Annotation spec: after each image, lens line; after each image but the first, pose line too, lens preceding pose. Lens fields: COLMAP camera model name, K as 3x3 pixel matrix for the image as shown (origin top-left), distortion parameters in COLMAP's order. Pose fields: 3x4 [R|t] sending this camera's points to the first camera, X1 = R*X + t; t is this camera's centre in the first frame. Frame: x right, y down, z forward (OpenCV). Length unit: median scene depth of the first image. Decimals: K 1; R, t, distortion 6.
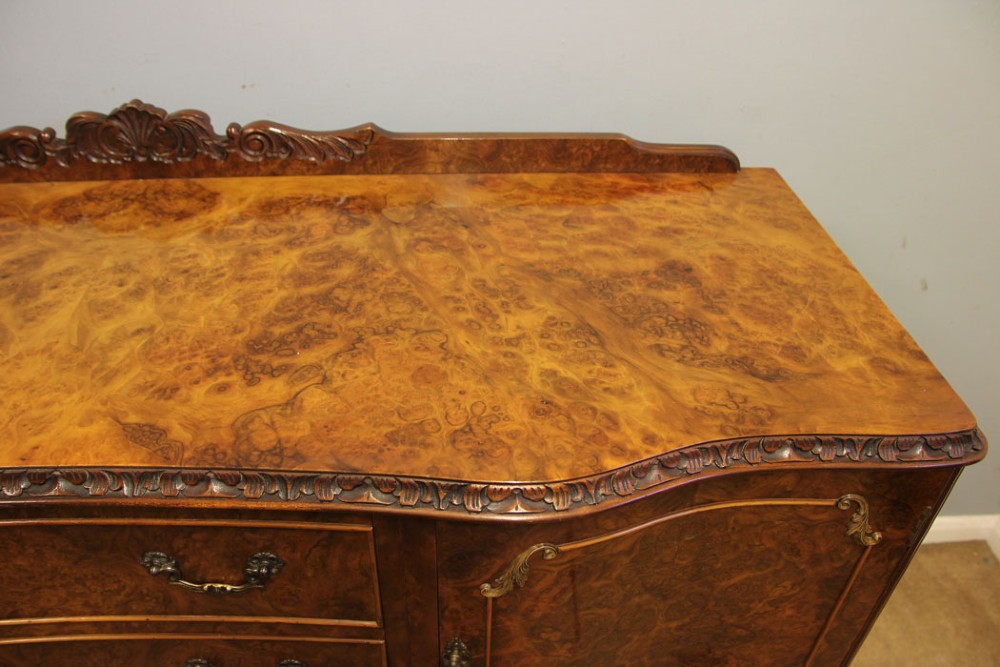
lens RADIAL K [[782.5, 0, 489.3], [0, 782.5, 343.7], [0, 0, 1]] dist [-0.132700, 0.106603]
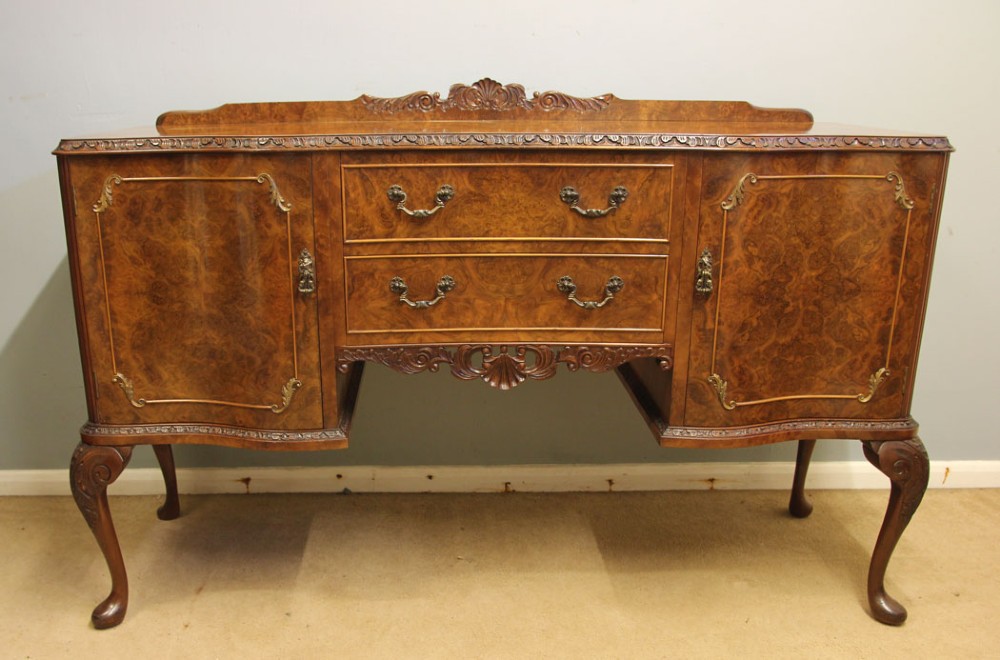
lens RADIAL K [[894.1, 0, 431.1], [0, 894.1, 369.3], [0, 0, 1]] dist [-0.119472, 0.079469]
pose [[0.996356, -0.008257, -0.084895, -0.529189], [-0.020839, 0.941577, -0.336153, 1.378335], [0.082710, 0.336697, 0.937973, -1.036817]]
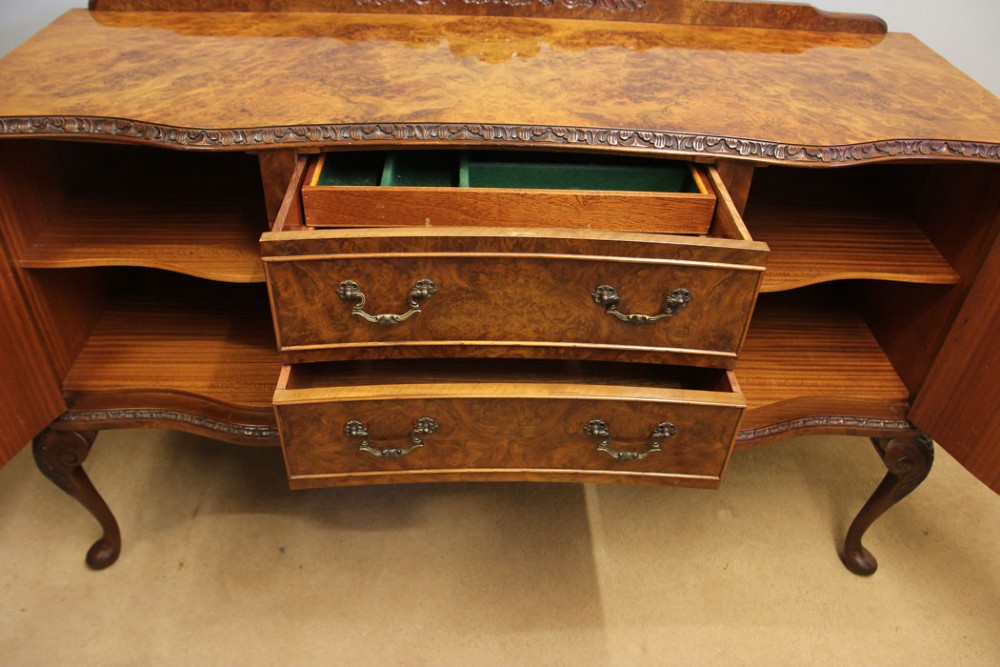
lens RADIAL K [[782.5, 0, 492.7], [0, 782.5, 336.8], [0, 0, 1]] dist [-0.132700, 0.106603]
pose [[0.998481, 0.041709, -0.036006, -0.488050], [-0.040962, 0.998935, 0.021246, 0.493809], [0.036854, -0.019739, 0.999126, -0.668536]]
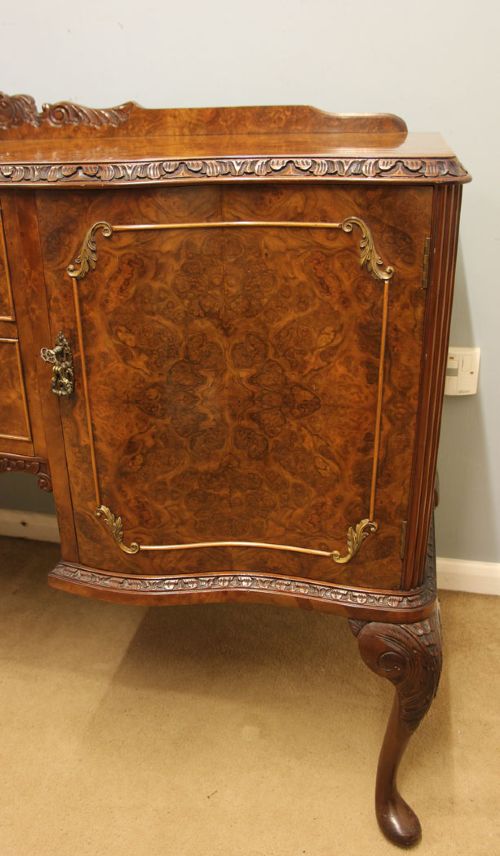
lens RADIAL K [[721.4, 0, 221.4], [0, 721.4, 406.5], [0, 0, 1]] dist [-0.116233, 0.042874]
pose [[0.950453, 0.070557, -0.302756, 0.580696], [-0.142734, 0.964225, -0.223377, 0.705648], [0.276164, 0.255523, 0.926521, -0.051823]]
